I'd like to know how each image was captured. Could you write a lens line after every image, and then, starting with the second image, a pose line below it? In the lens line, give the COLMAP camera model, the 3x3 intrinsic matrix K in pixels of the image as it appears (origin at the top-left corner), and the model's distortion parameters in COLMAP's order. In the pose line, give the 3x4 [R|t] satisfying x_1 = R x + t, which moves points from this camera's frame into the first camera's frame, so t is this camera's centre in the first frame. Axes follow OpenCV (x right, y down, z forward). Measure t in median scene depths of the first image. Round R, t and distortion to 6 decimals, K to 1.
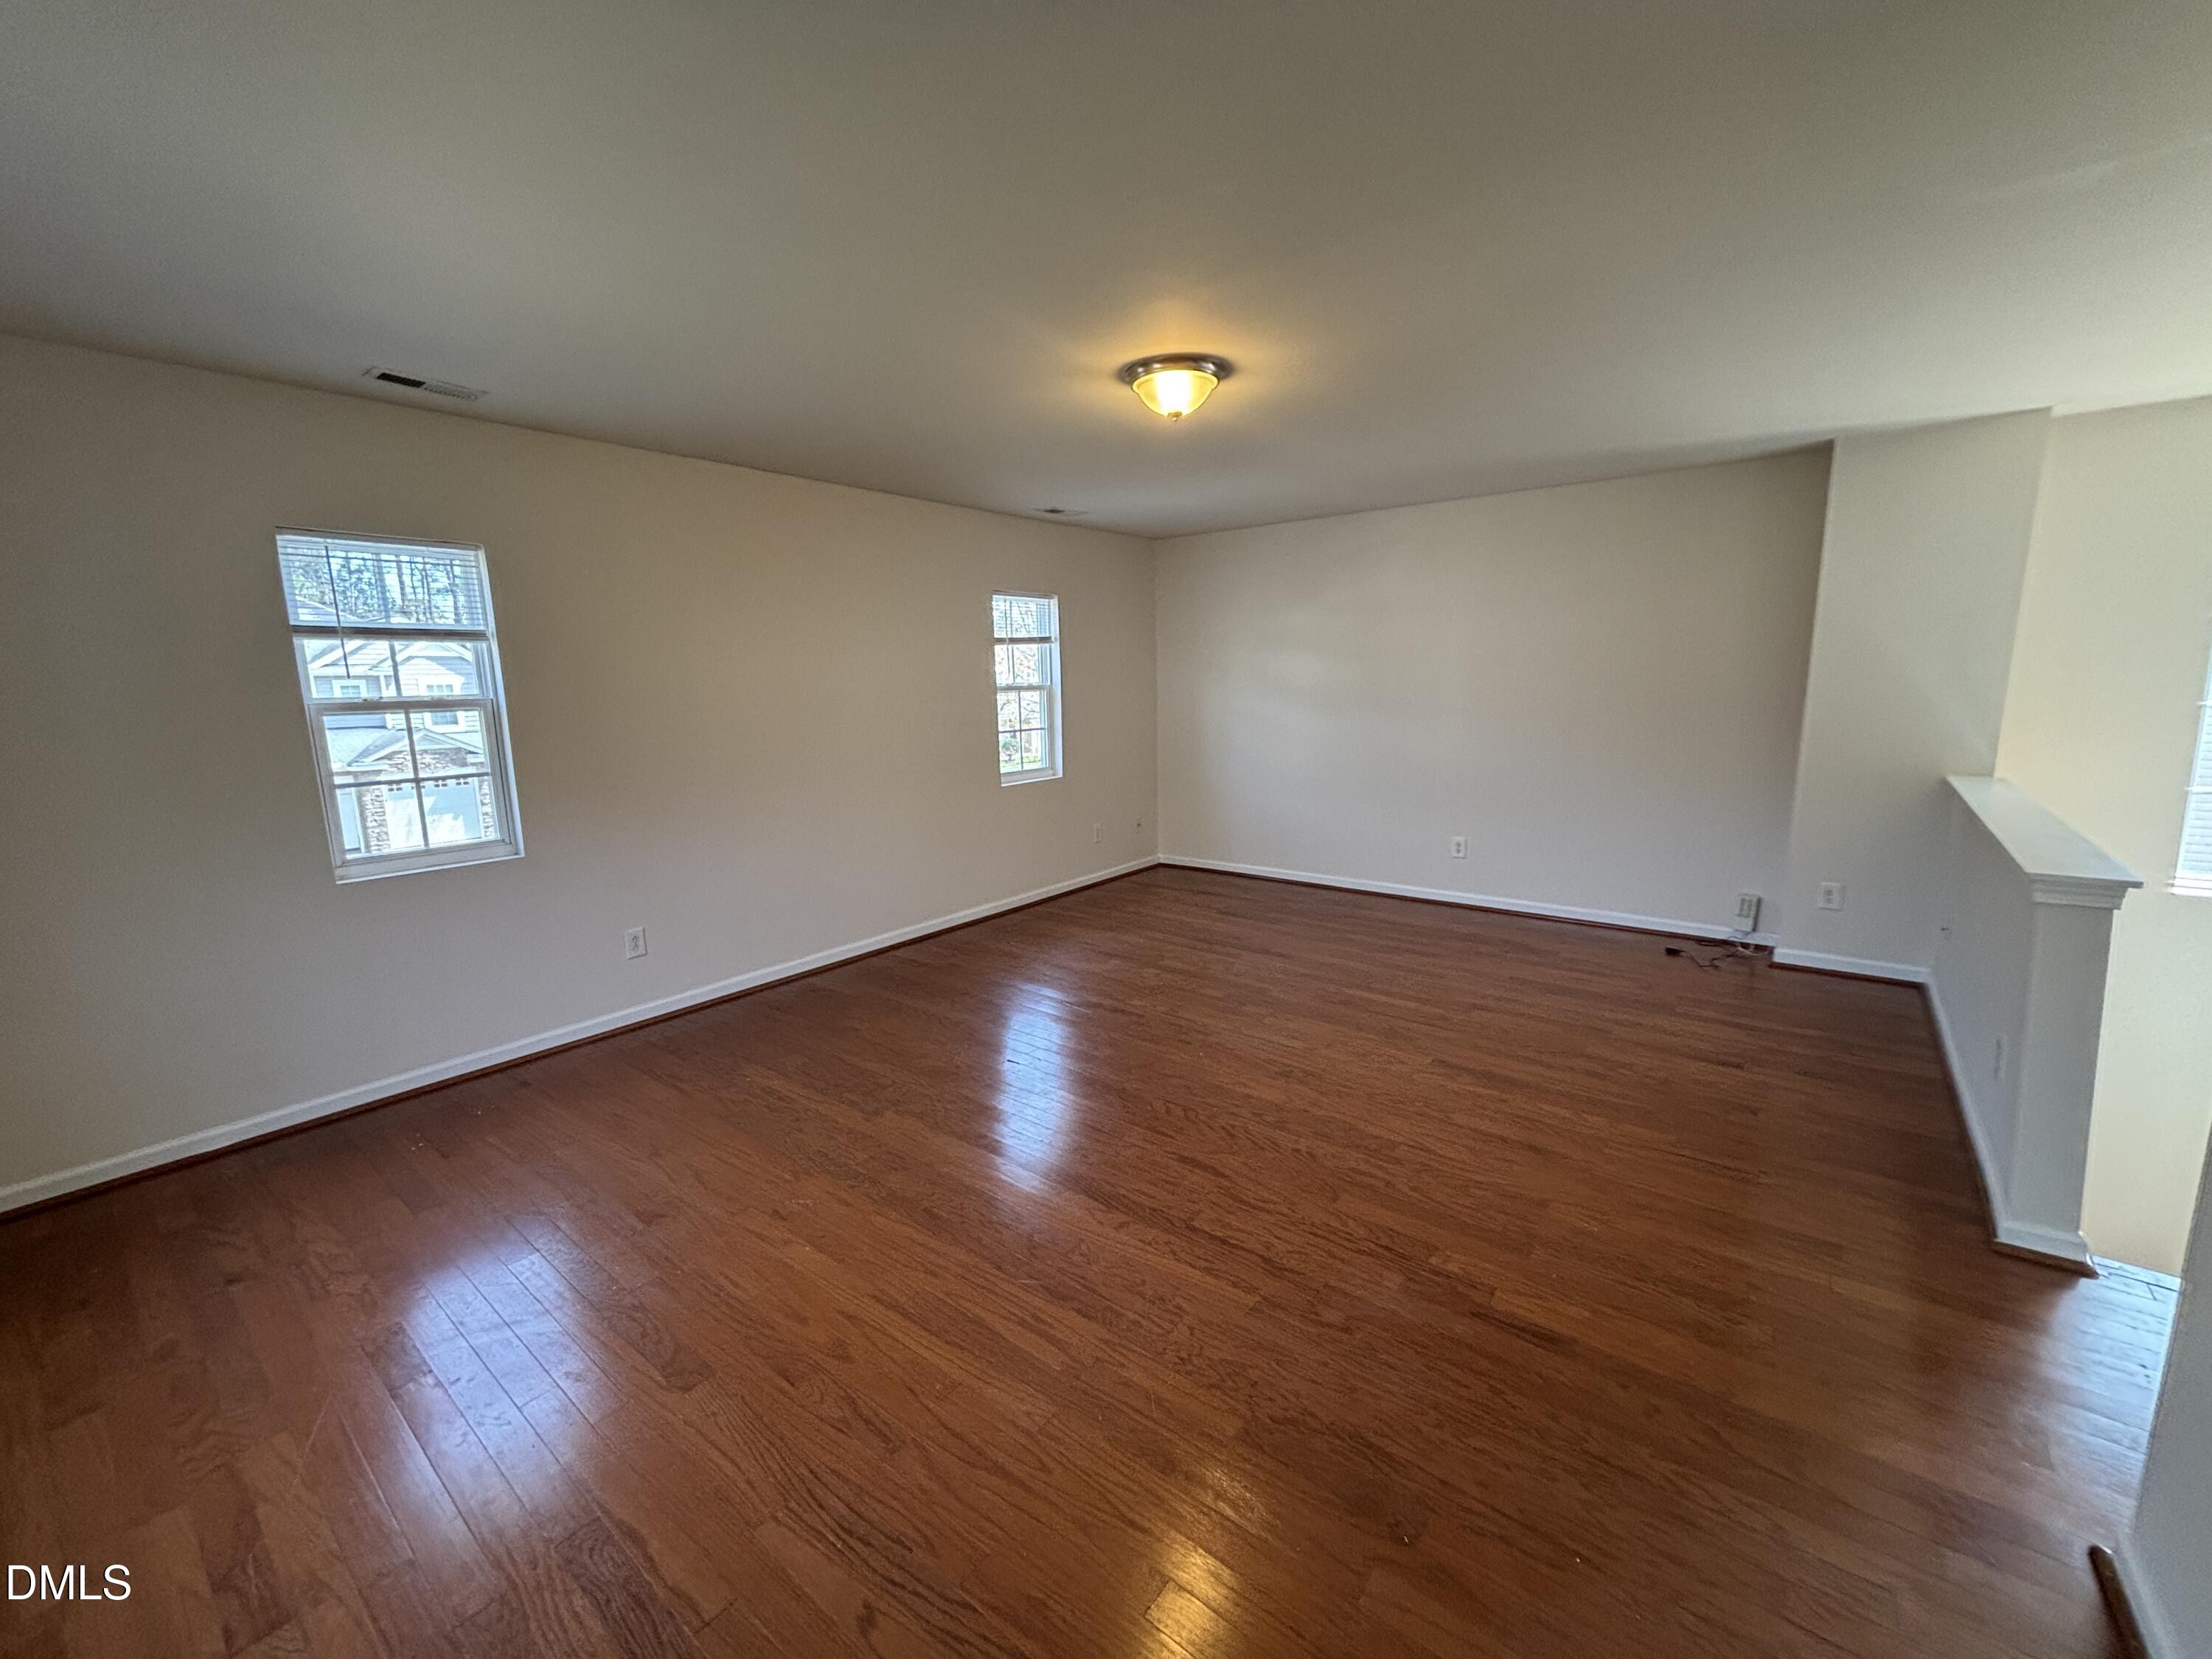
lens RADIAL K [[894.7, 0, 1106.0], [0, 894.7, 829.5], [0, 0, 1]] dist [0.002988, 0.000777]
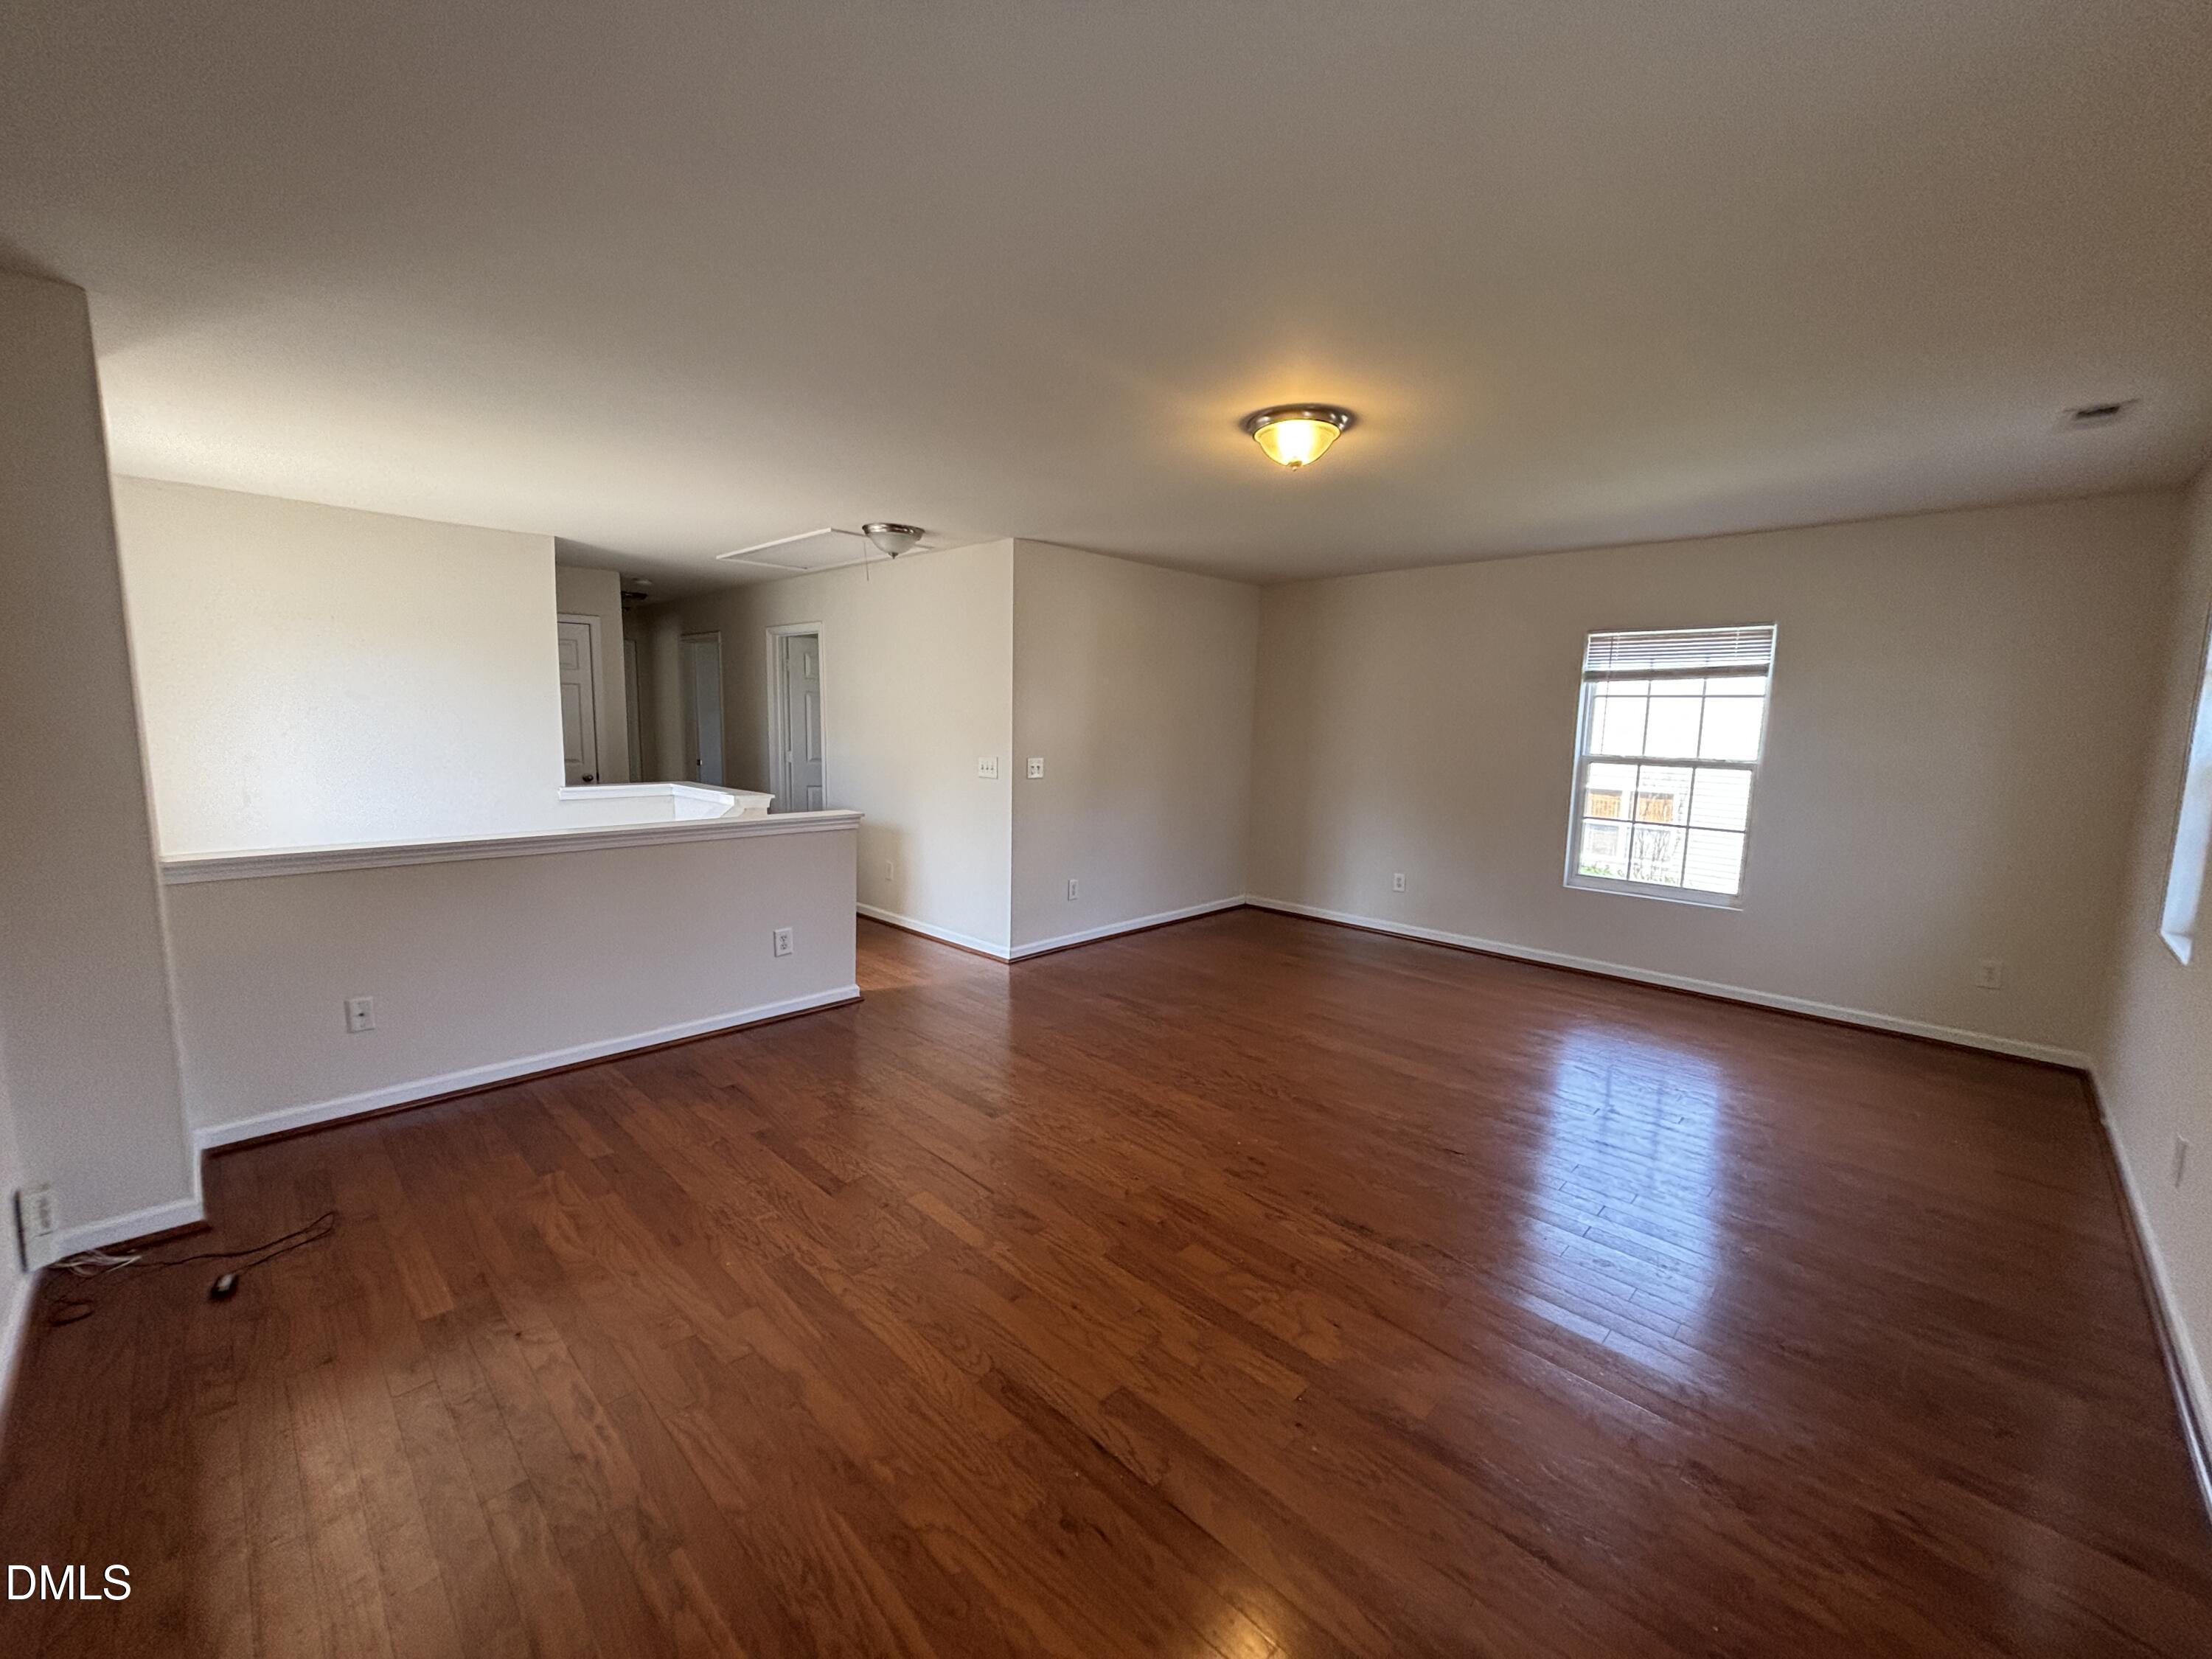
lens RADIAL K [[894.7, 0, 1106.0], [0, 894.7, 829.5], [0, 0, 1]] dist [0.002988, 0.000777]
pose [[-0.994844, -0.011470, 0.100771, 0.133273], [0.017917, 0.958083, 0.285930, -0.269338], [-0.099827, 0.286261, -0.952937, 1.562605]]
